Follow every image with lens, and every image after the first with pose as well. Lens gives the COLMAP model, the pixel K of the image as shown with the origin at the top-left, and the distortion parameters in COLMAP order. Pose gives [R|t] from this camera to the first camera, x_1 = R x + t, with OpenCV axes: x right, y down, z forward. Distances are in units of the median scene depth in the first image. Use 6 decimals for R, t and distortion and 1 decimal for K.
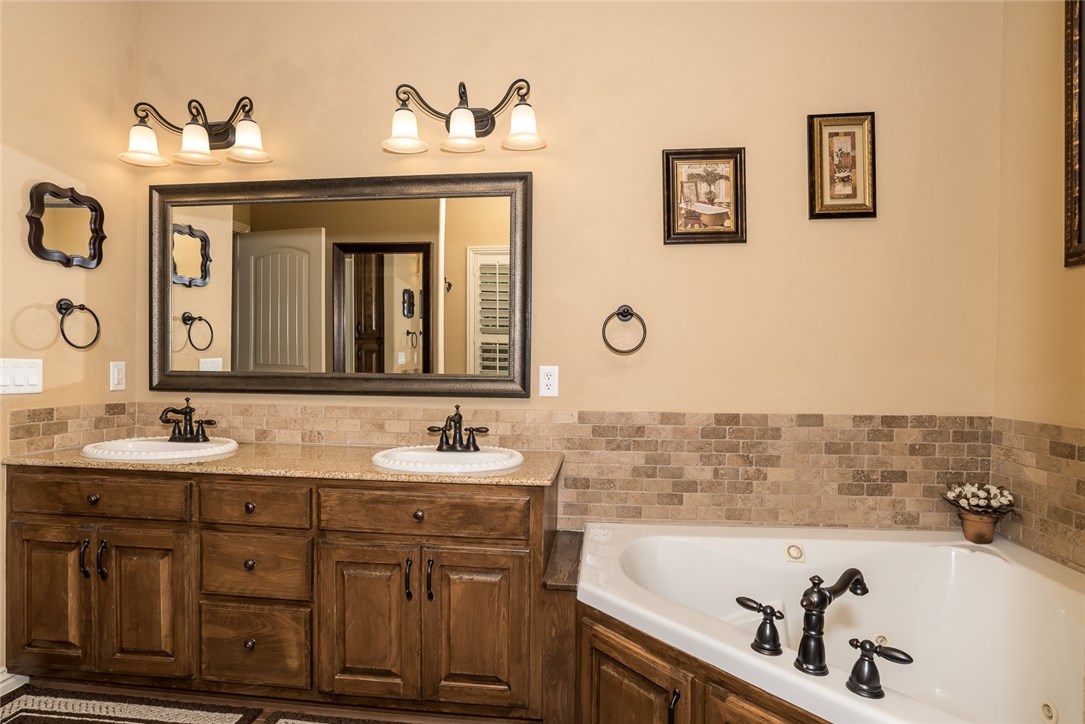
lens RADIAL K [[557.5, 0, 544.7], [0, 557.5, 368.2], [0, 0, 1]] dist [-0.036978, 0.006877]
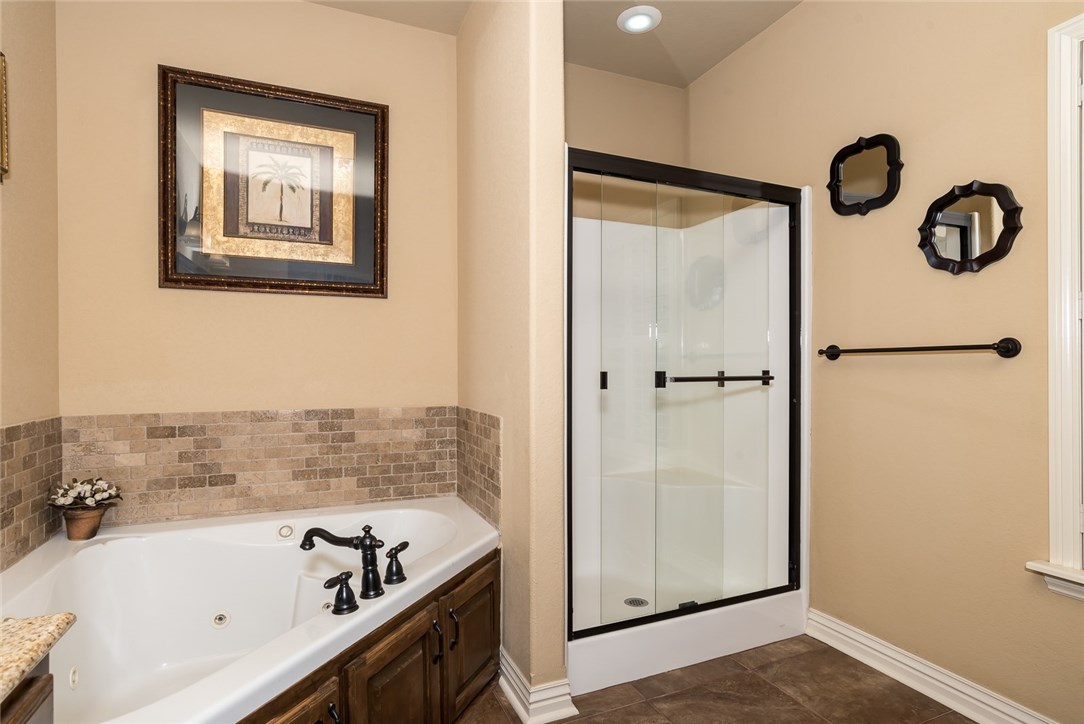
lens RADIAL K [[557.0, 0, 538.9], [0, 557.0, 356.8], [0, 0, 1]] dist [-0.036978, 0.006877]
pose [[-0.503151, 0.003048, 0.864193, -0.558852], [0.004841, 0.999988, -0.000708, -0.018736], [-0.864185, 0.003827, -0.503160, 0.833448]]
